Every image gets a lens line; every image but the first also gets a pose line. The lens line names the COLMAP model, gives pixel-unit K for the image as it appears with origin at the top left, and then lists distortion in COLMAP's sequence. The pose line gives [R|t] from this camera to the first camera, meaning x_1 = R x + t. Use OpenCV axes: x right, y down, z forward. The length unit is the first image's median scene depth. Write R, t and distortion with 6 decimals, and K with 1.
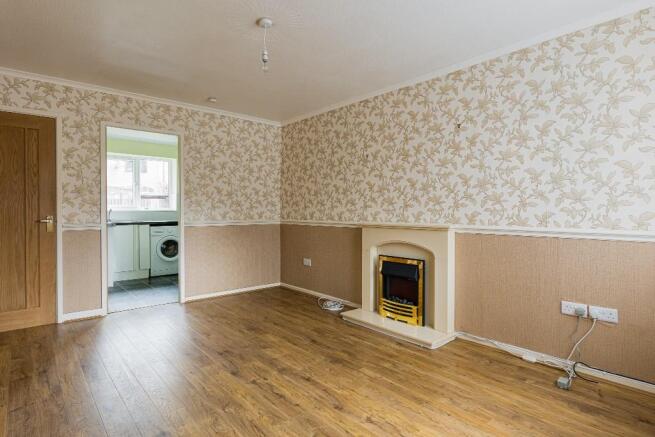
lens RADIAL K [[349.4, 0, 327.4], [0, 349.4, 216.7], [0, 0, 1]] dist [-0.001574, -0.000490]
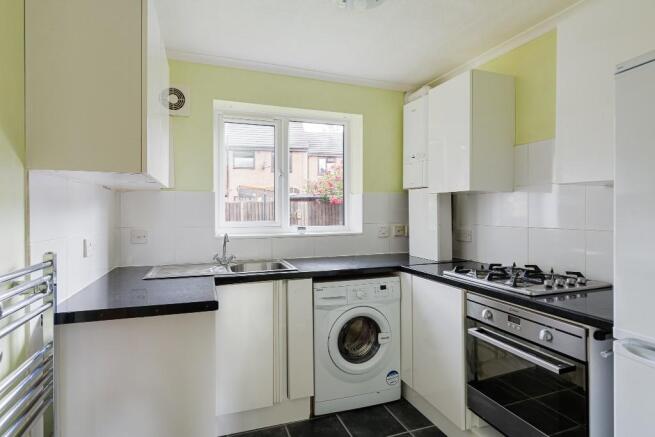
lens RADIAL K [[349.4, 0, 327.4], [0, 349.4, 216.7], [0, 0, 1]] dist [-0.001574, -0.000490]
pose [[0.930677, 0.001403, -0.365840, -0.300129], [-0.000486, 0.999997, 0.002600, -0.036115], [0.365843, -0.002242, 0.930674, 0.552720]]
